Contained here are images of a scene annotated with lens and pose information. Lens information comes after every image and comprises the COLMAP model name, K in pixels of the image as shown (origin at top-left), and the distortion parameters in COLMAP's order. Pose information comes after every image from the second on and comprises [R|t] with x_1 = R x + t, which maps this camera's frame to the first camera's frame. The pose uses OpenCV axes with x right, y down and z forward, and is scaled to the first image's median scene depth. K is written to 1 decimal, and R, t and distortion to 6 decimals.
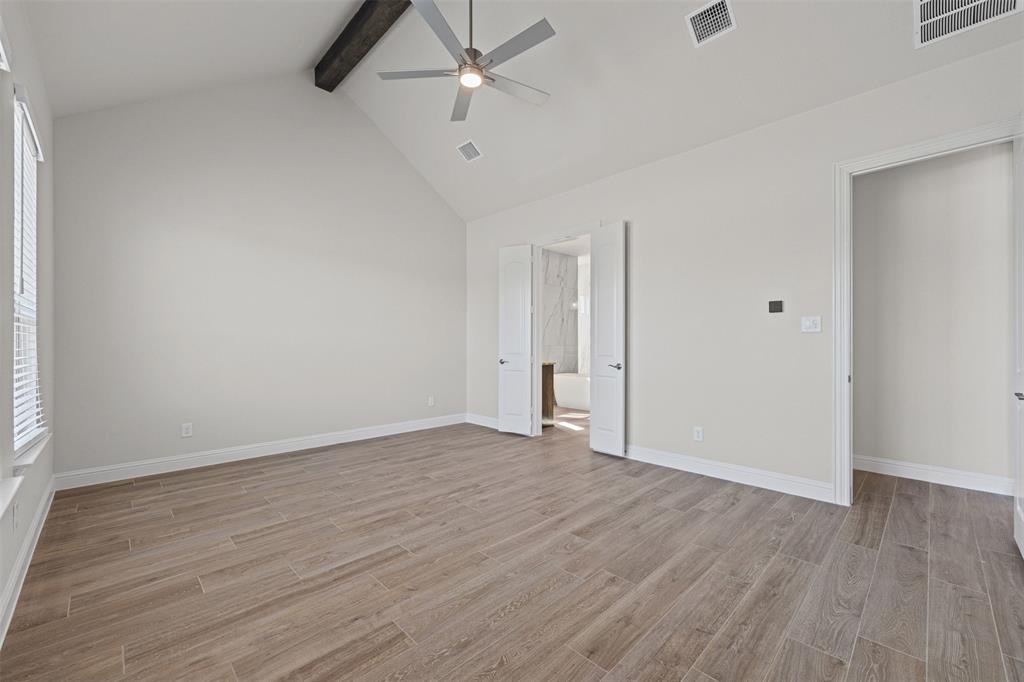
lens RADIAL K [[414.6, 0, 507.5], [0, 414.6, 345.7], [0, 0, 1]] dist [-0.000851, 0.000379]
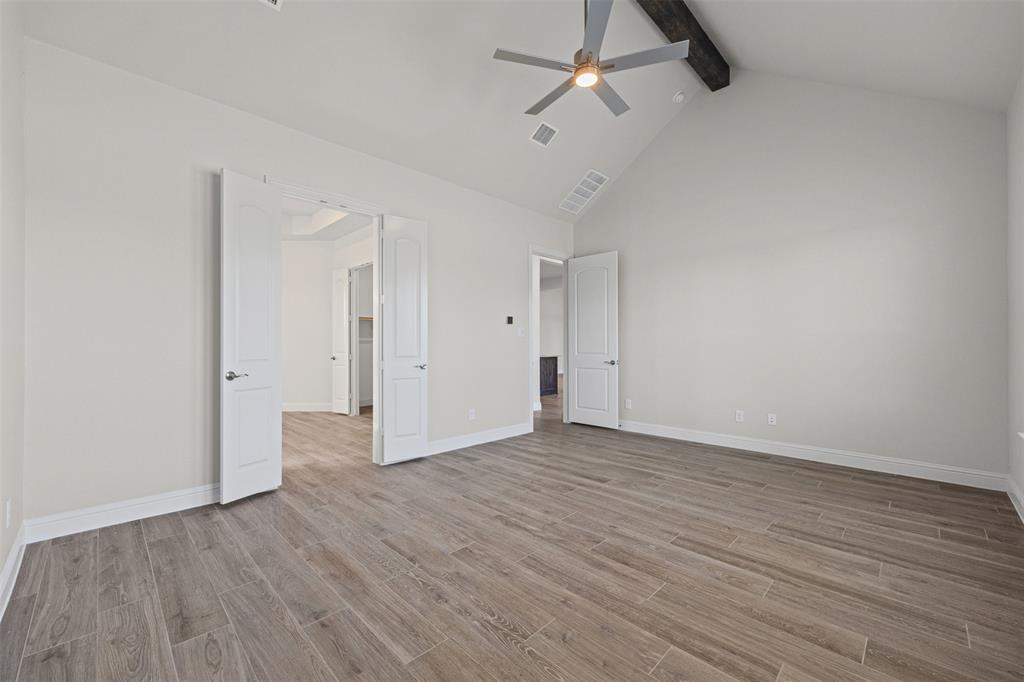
lens RADIAL K [[414.6, 0, 516.9], [0, 414.6, 339.0], [0, 0, 1]] dist [-0.000851, 0.000379]
pose [[-0.029154, 0.012741, 0.999494, -1.074147], [0.003199, 0.999915, -0.012653, 0.001095], [-0.999570, 0.002828, -0.029193, 1.194480]]
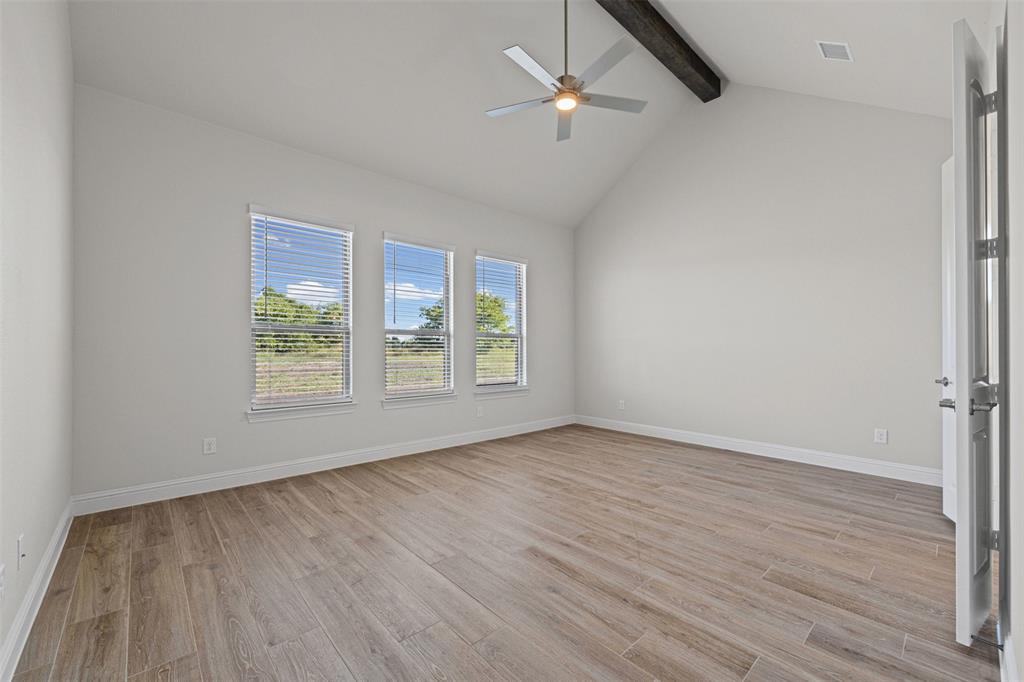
lens RADIAL K [[414.6, 0, 505.9], [0, 414.6, 344.9], [0, 0, 1]] dist [-0.000851, 0.000379]
pose [[-0.046072, -0.008539, -0.998902, 0.993728], [-0.006677, 0.999944, -0.008240, 0.003885], [0.998916, 0.006290, -0.046127, 0.886570]]
